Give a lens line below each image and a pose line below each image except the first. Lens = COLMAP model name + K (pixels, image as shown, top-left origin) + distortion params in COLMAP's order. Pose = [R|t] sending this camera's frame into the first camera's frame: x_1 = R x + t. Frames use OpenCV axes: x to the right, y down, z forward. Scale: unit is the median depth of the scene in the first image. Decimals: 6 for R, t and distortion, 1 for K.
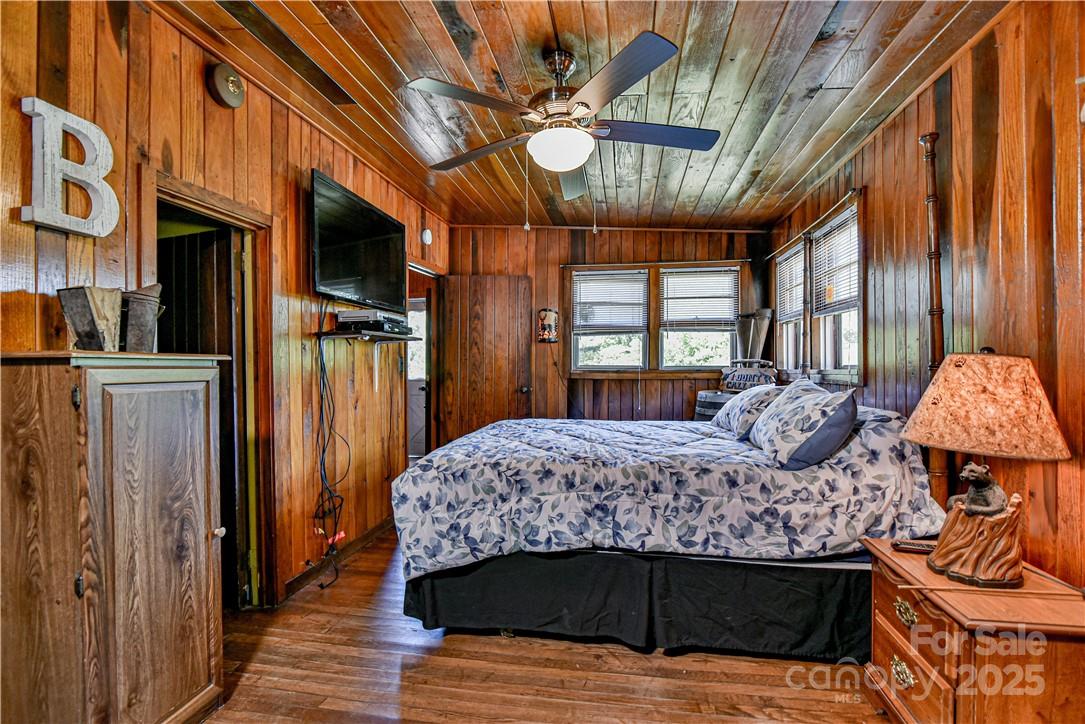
lens RADIAL K [[495.5, 0, 533.7], [0, 495.5, 361.1], [0, 0, 1]] dist [-0.021617, 0.001111]
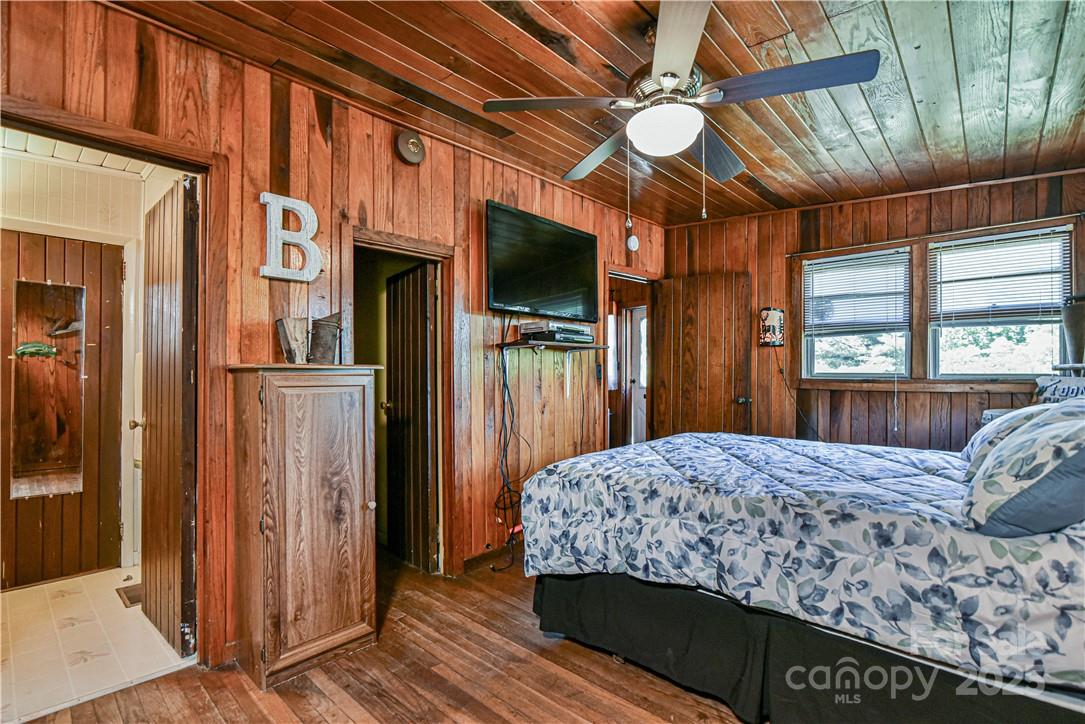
lens RADIAL K [[495.5, 0, 535.1], [0, 495.5, 368.3], [0, 0, 1]] dist [-0.021617, 0.001111]
pose [[0.841904, -0.004045, -0.539612, 0.328818], [0.004319, 0.999990, -0.000758, -0.001181], [0.539609, -0.001693, 0.841914, 0.125088]]
